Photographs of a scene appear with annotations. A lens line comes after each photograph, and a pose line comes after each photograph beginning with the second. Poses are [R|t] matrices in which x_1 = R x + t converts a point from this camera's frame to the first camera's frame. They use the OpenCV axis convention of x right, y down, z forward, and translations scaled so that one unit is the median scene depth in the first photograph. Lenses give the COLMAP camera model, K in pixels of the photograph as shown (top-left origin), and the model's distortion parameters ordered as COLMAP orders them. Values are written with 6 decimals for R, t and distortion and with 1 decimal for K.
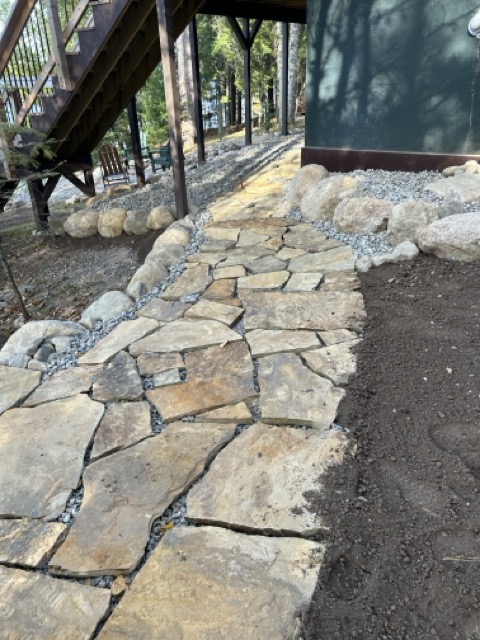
lens RADIAL K [[479.7, 0, 245.3], [0, 479.7, 316.4], [0, 0, 1]] dist [0.082051, -0.116317]
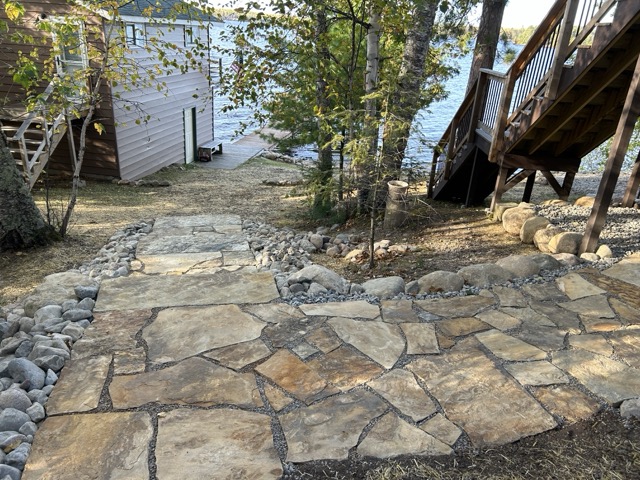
lens RADIAL K [[479.7, 0, 320.0], [0, 479.7, 240.0], [0, 0, 1]] dist [0.082051, -0.116317]
pose [[0.511896, 0.406751, -0.756648, 0.556088], [-0.467270, 0.870939, 0.152068, -0.265709], [0.720848, 0.275716, 0.635892, 0.162585]]
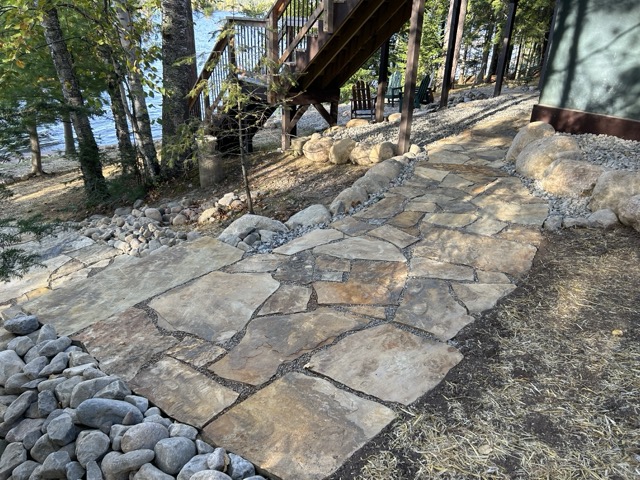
lens RADIAL K [[479.7, 0, 320.0], [0, 479.7, 240.0], [0, 0, 1]] dist [0.082051, -0.116317]
pose [[0.930005, 0.205405, -0.304796, 0.134571], [-0.214732, 0.976669, 0.002989, 0.035688], [0.298298, 0.062670, 0.952413, -0.142972]]
